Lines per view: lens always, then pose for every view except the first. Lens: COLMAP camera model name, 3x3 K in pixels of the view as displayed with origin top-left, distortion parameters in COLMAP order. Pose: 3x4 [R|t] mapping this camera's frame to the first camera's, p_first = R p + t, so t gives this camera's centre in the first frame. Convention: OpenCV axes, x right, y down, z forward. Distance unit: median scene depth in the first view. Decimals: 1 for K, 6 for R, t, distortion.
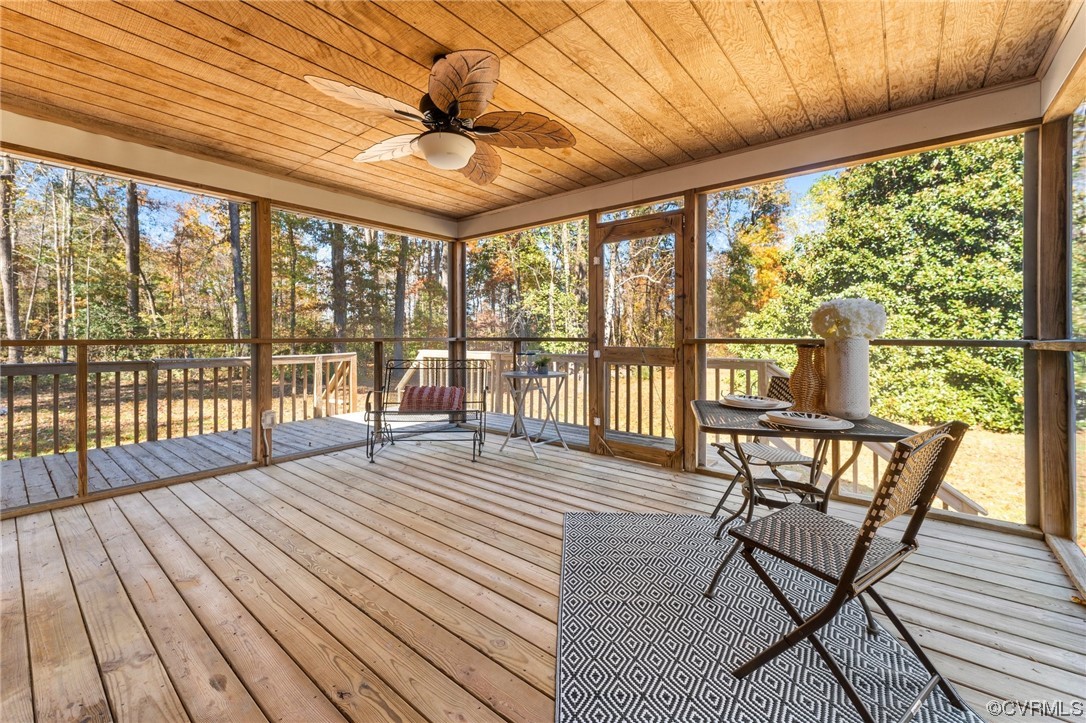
lens RADIAL K [[442.1, 0, 533.2], [0, 442.1, 329.1], [0, 0, 1]] dist [-0.001522, -0.000340]
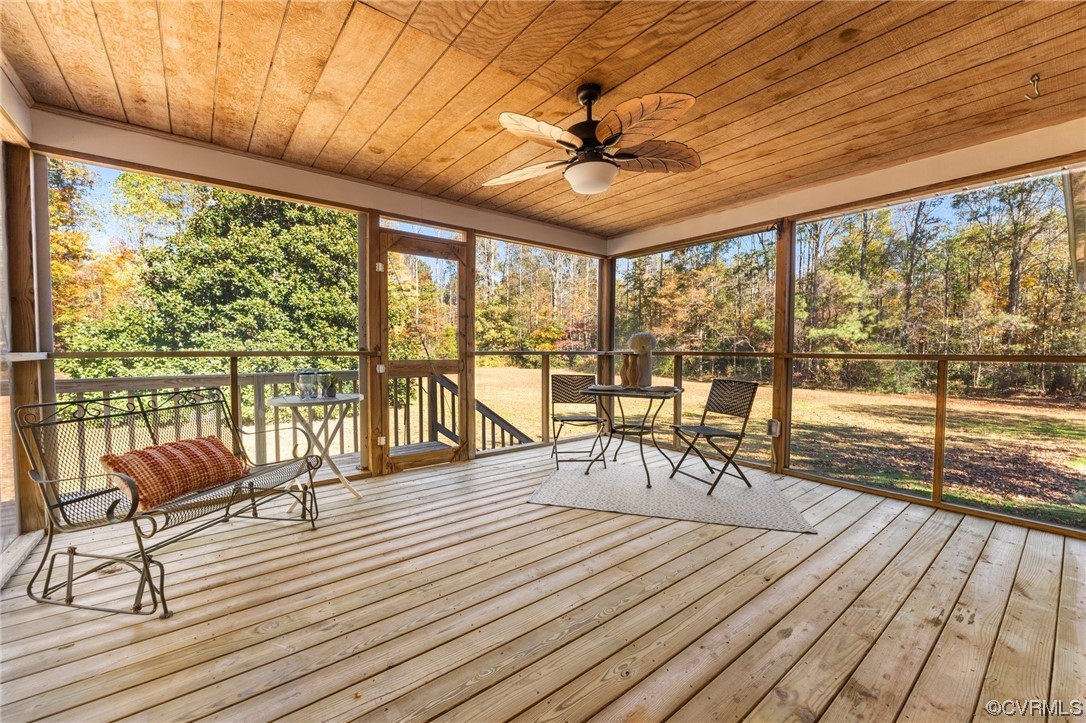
lens RADIAL K [[442.1, 0, 537.0], [0, 442.1, 356.6], [0, 0, 1]] dist [-0.001522, -0.000340]
pose [[0.210008, -0.018497, 0.977525, -0.168937], [-0.016219, 0.999618, 0.022399, 0.001278], [-0.977565, -0.020559, 0.209628, 0.118488]]
